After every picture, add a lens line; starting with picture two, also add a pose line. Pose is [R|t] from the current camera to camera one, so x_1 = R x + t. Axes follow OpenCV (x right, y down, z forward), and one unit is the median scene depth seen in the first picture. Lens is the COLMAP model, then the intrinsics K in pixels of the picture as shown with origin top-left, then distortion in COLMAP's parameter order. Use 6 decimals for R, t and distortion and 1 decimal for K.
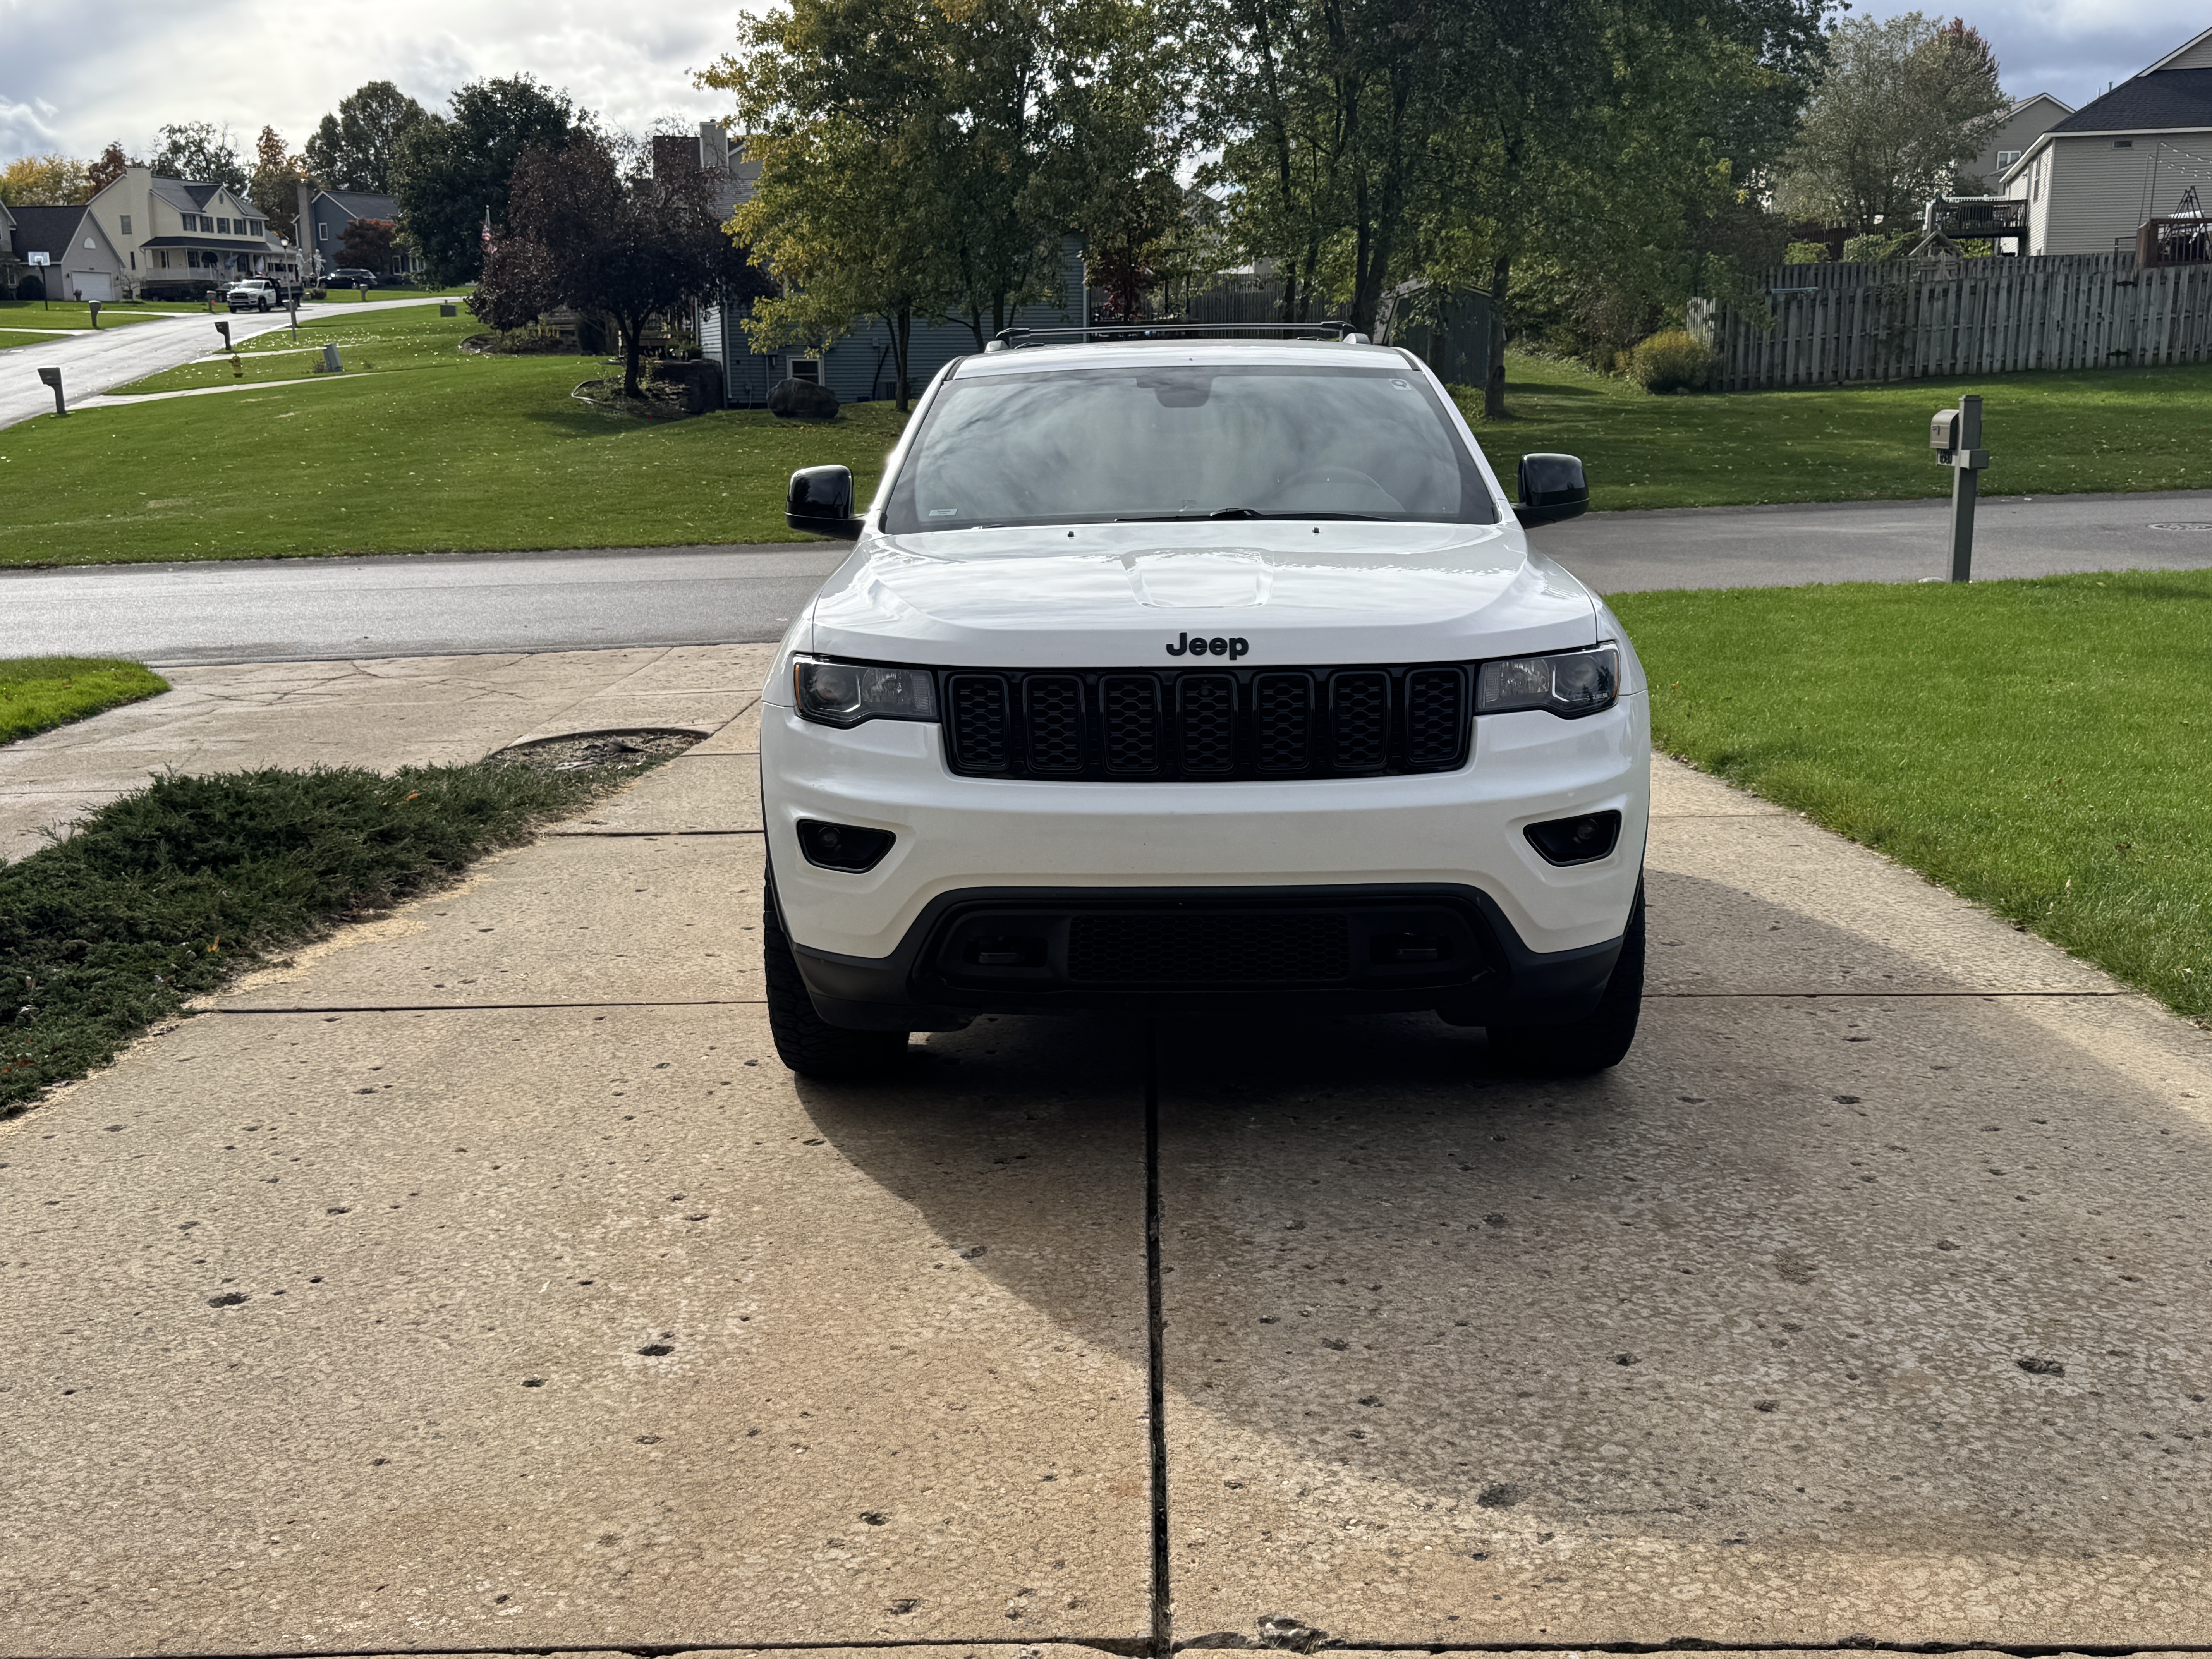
lens RADIAL K [[2221.5, 0, 1086.2], [0, 2221.5, 802.1], [0, 0, 1]] dist [0.112181, -0.156276]
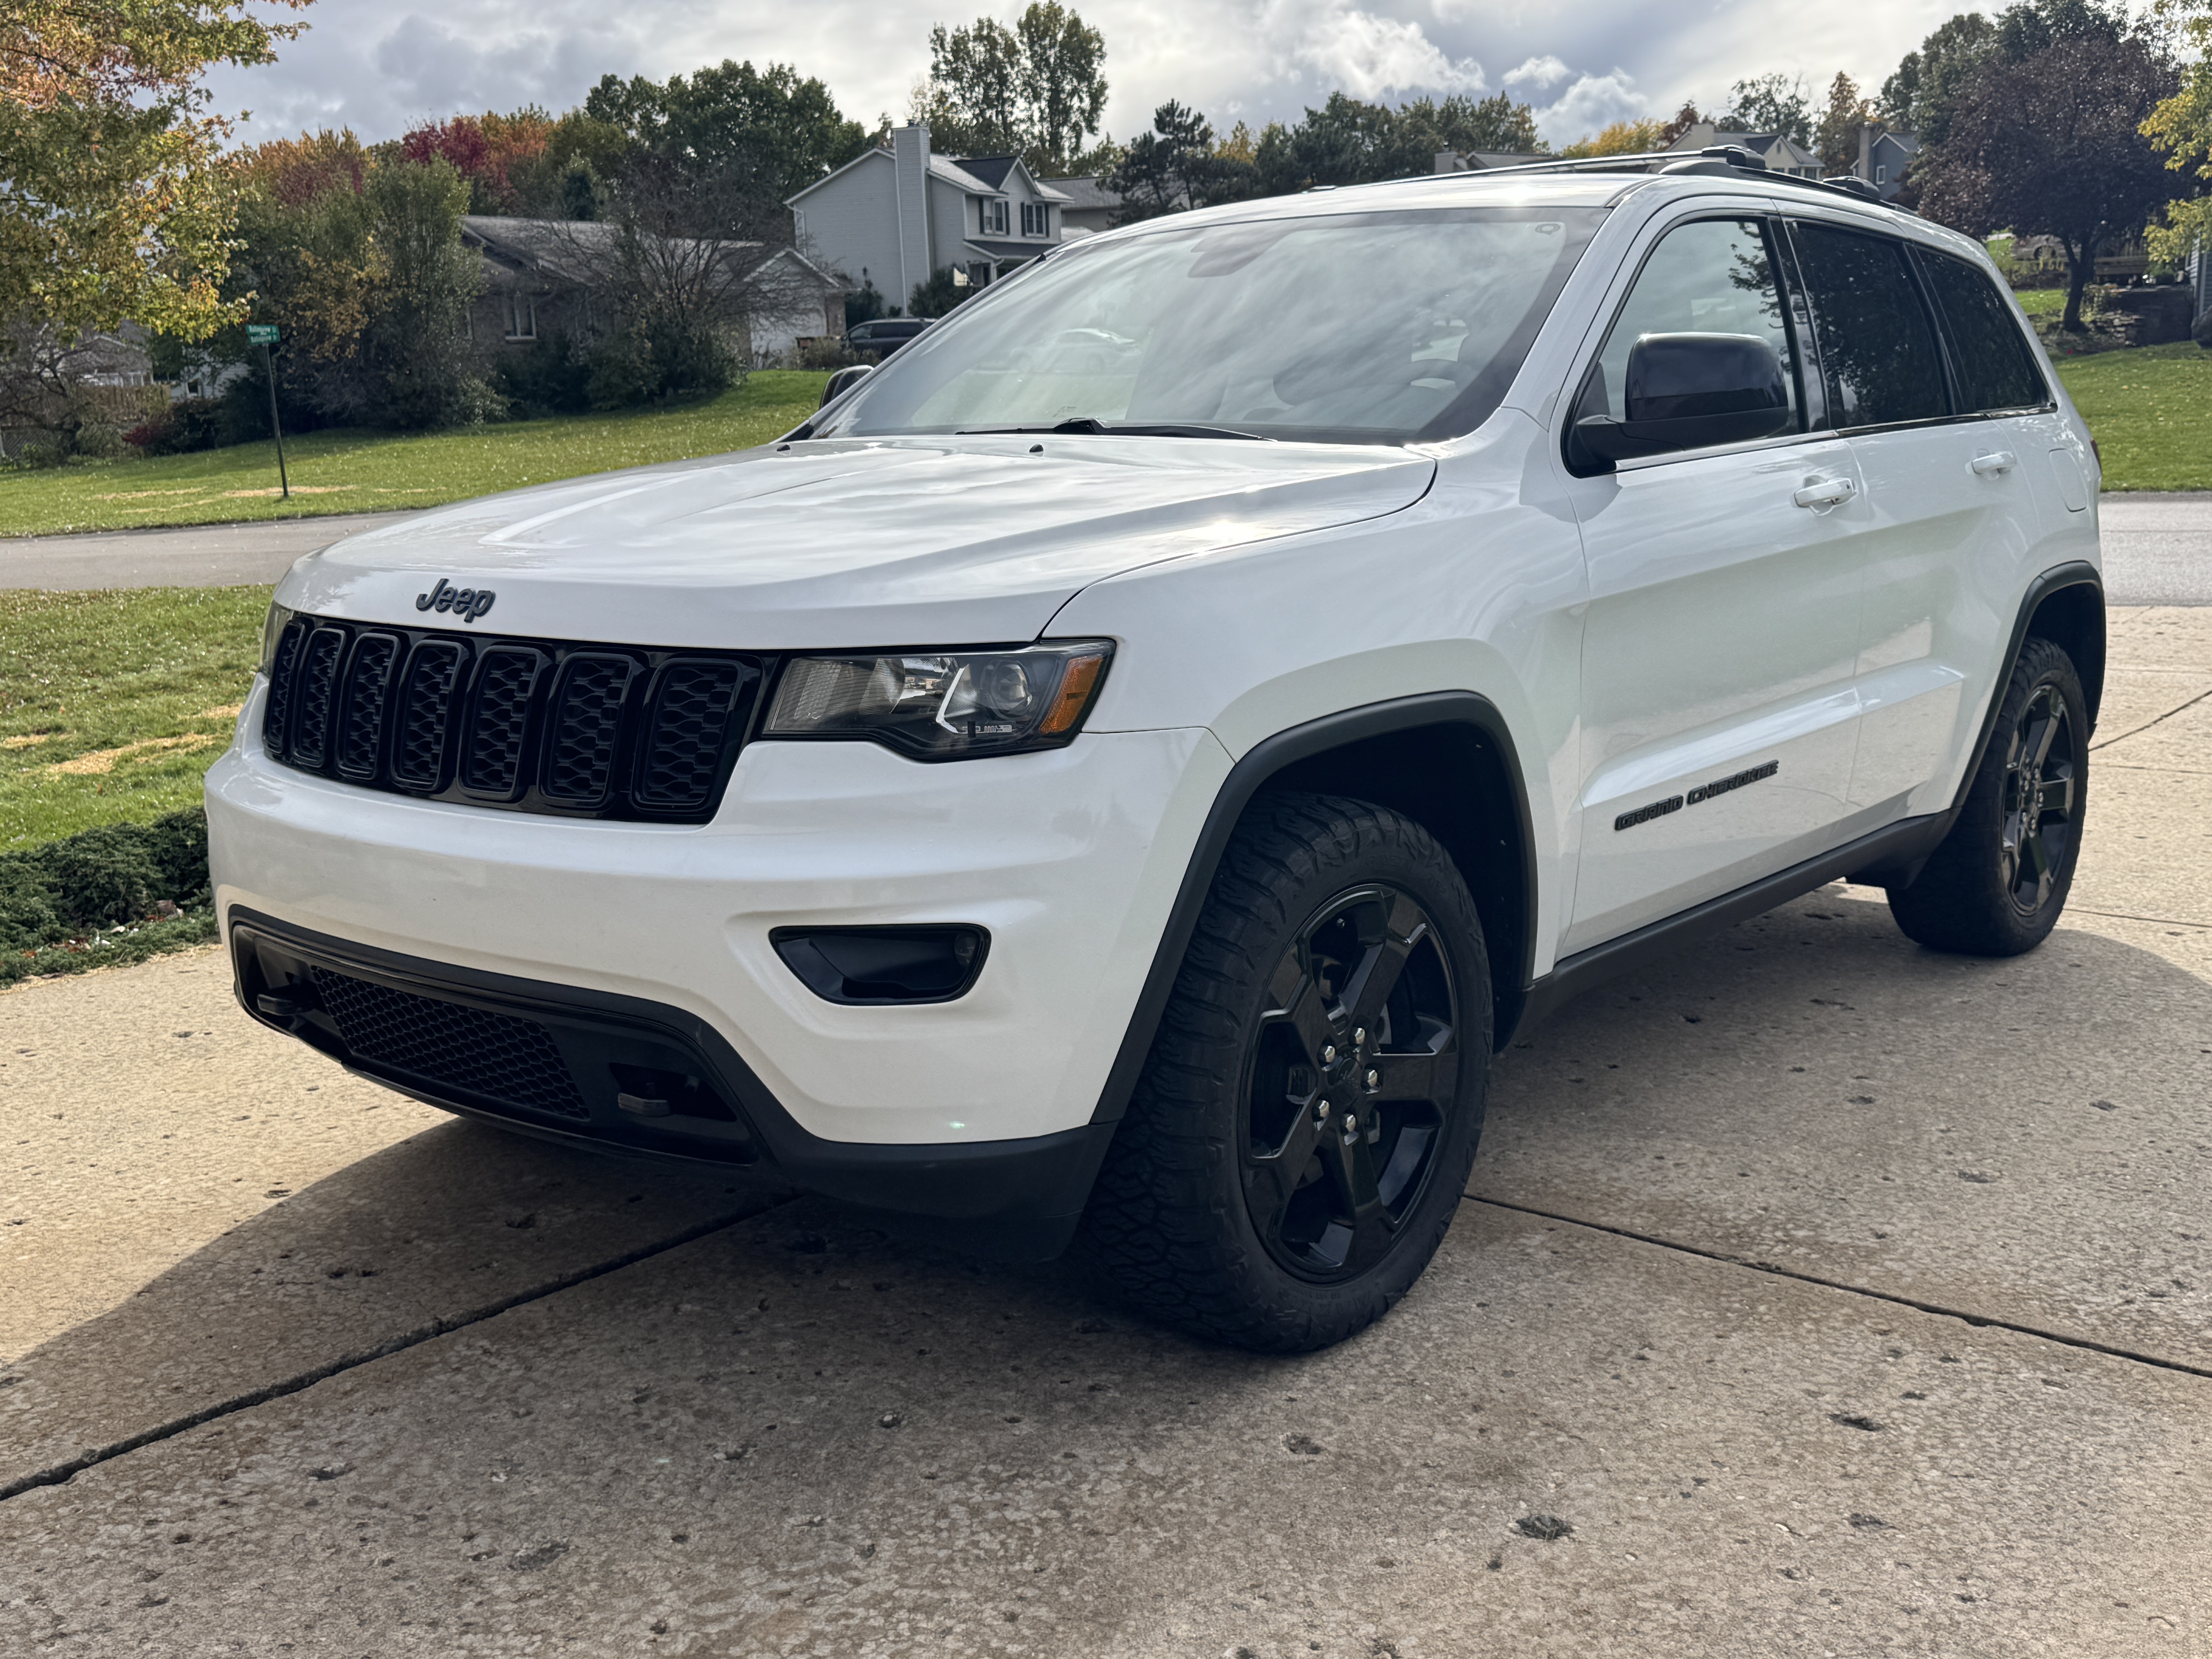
lens RADIAL K [[2177.3, 0, 1107.2], [0, 2177.3, 855.7], [0, 0, 1]] dist [0.170291, -0.337653]
pose [[0.782708, 0.123199, -0.610074, 0.321722], [-0.094381, 0.992372, 0.079312, -0.033262], [0.615191, -0.004499, 0.788365, 0.302489]]
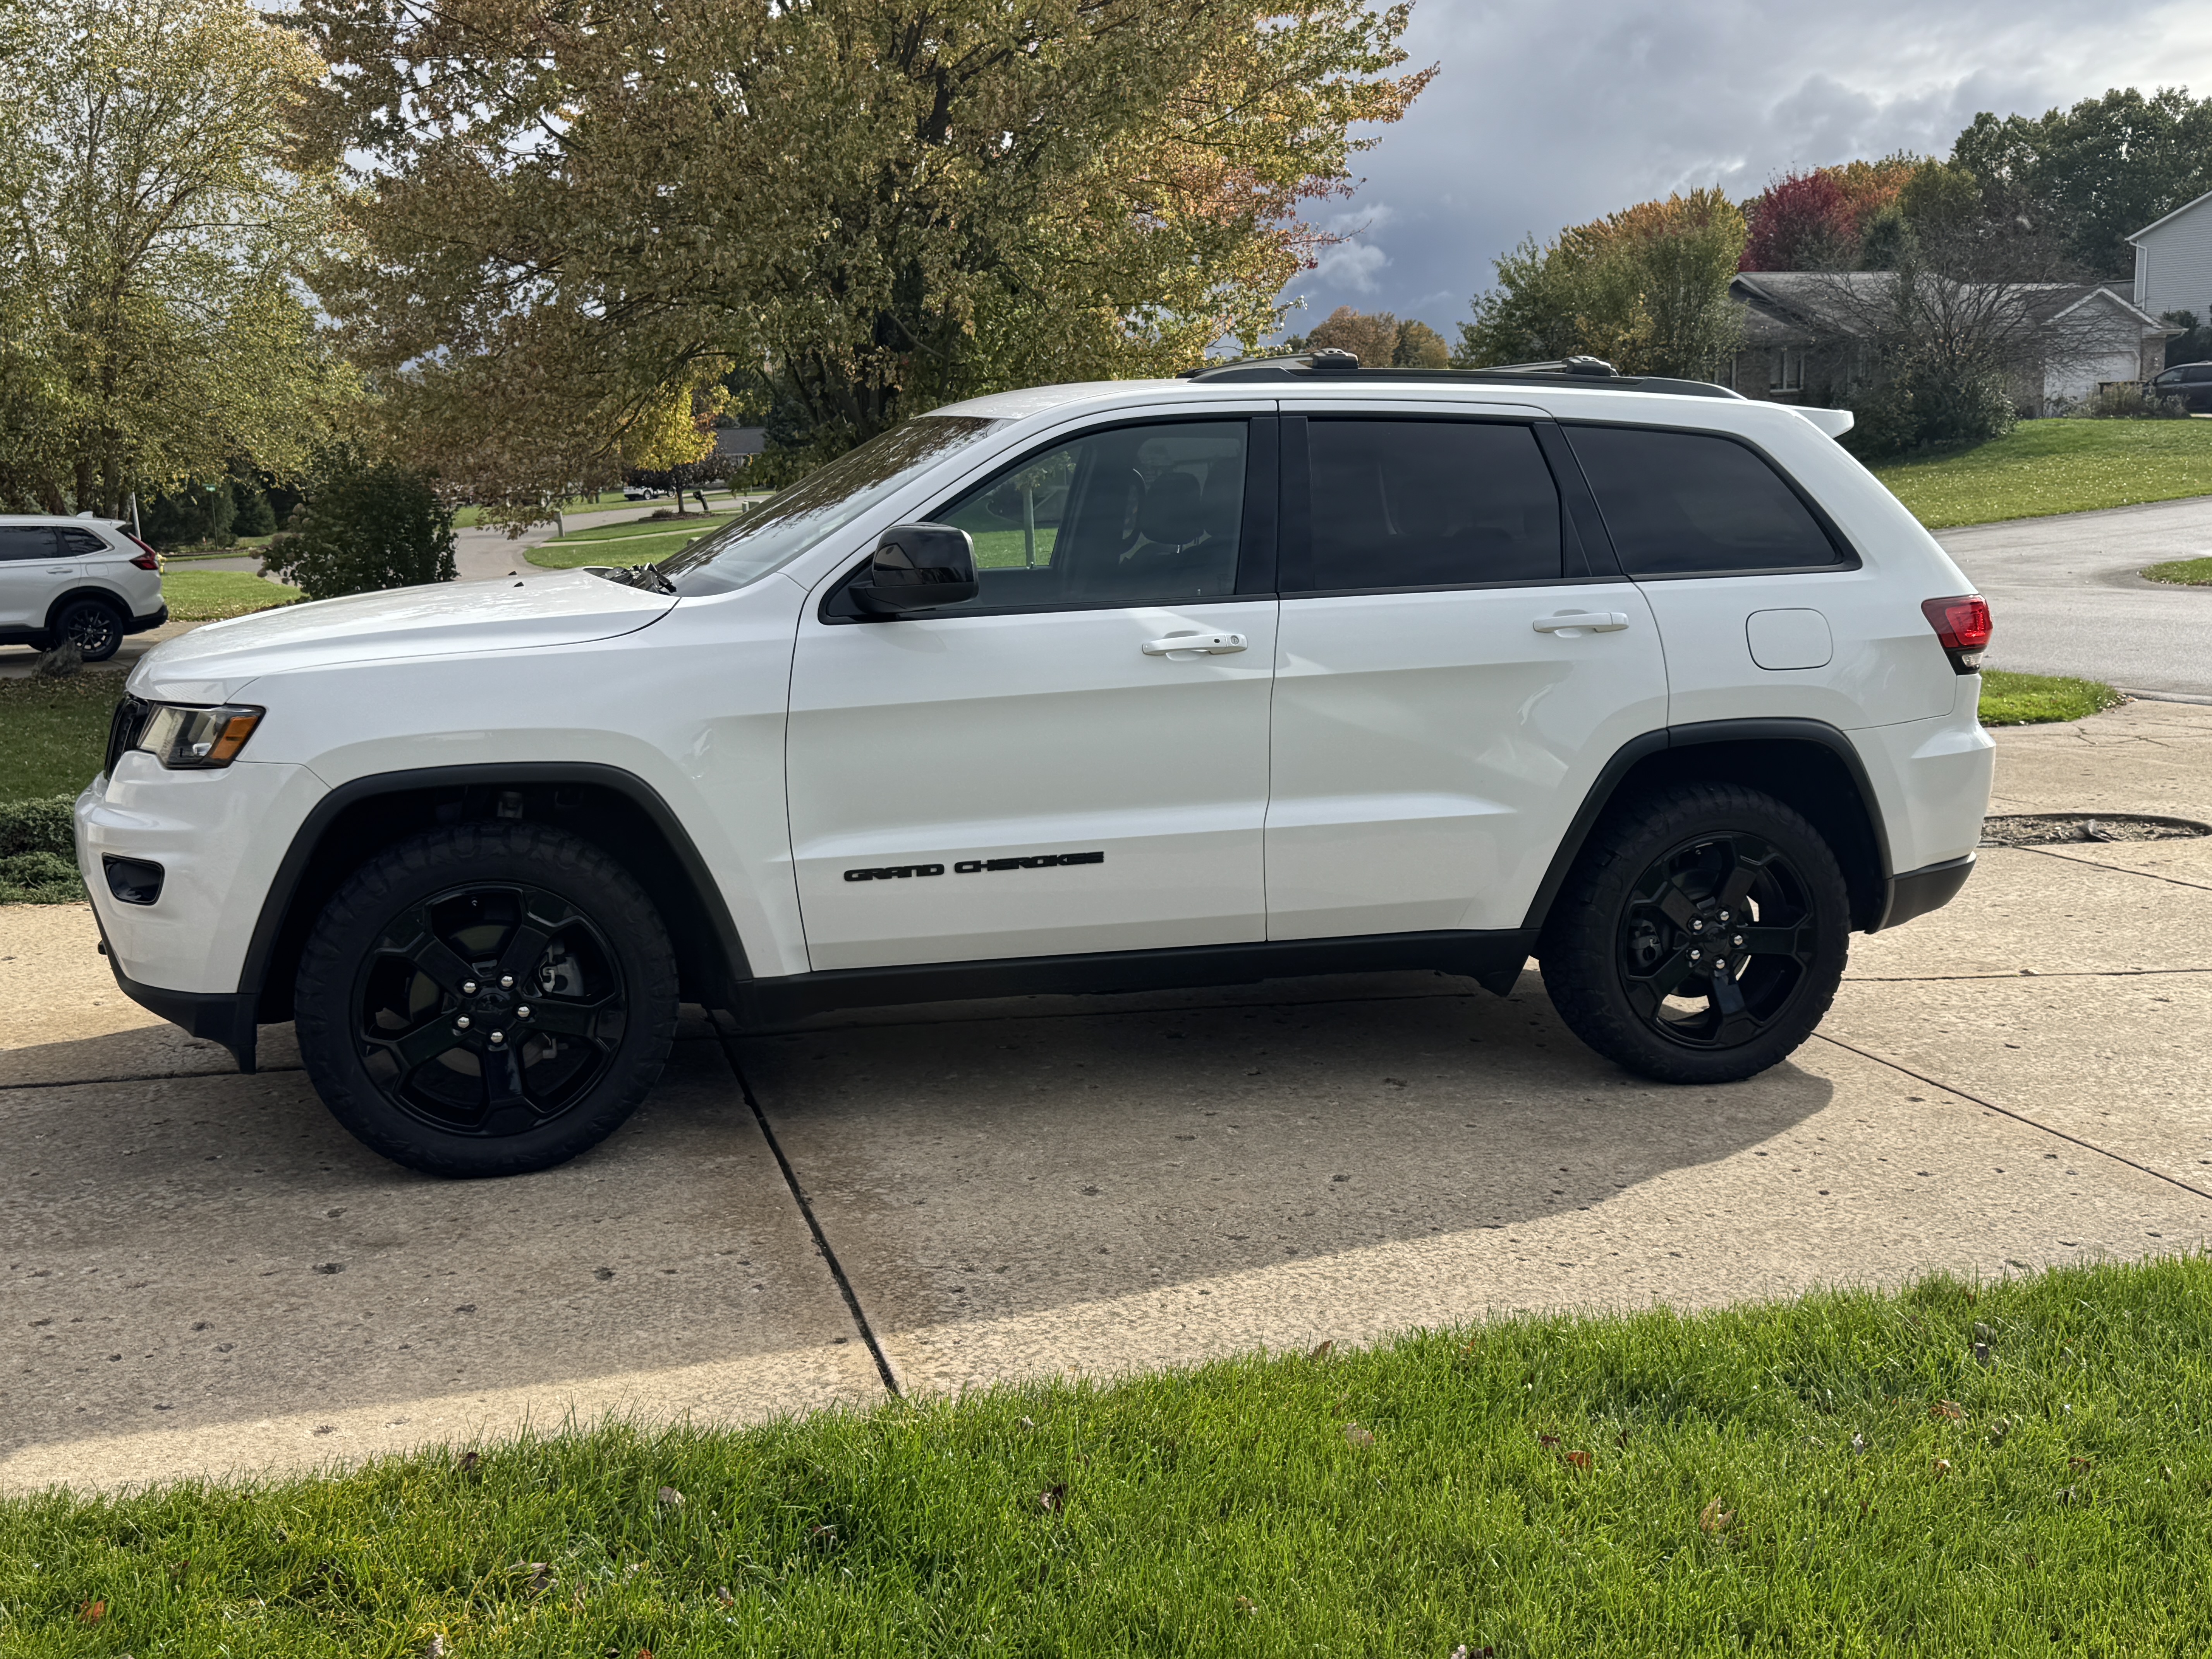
lens RADIAL K [[2177.3, 0, 1107.2], [0, 2177.3, 855.7], [0, 0, 1]] dist [0.170291, -0.337653]
pose [[0.301461, 0.176821, -0.936939, 0.692167], [-0.154636, 0.978711, 0.134950, -0.107223], [0.940855, 0.104203, 0.322386, 0.567531]]
